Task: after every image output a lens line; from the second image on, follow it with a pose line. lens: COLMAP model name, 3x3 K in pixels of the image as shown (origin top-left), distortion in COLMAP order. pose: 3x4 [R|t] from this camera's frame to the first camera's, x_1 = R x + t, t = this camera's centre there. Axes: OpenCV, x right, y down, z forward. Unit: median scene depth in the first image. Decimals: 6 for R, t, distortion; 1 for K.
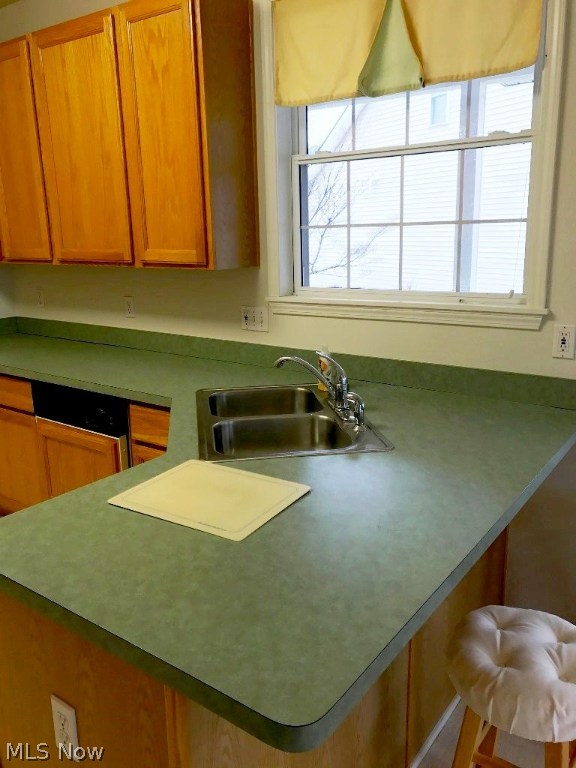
lens RADIAL K [[628.5, 0, 288.0], [0, 628.5, 377.7], [0, 0, 1]] dist [0.057648, -0.089109]
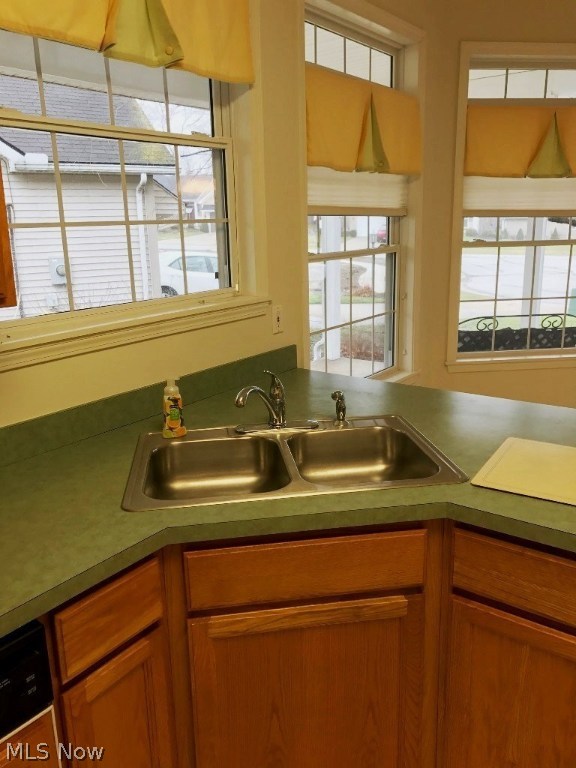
lens RADIAL K [[628.5, 0, 288.0], [0, 628.5, 377.7], [0, 0, 1]] dist [0.057648, -0.089109]
pose [[0.004549, -0.221805, 0.975081, -0.596680], [0.251111, 0.944100, 0.213586, -0.156845], [-0.967948, 0.243882, 0.059992, 0.708987]]
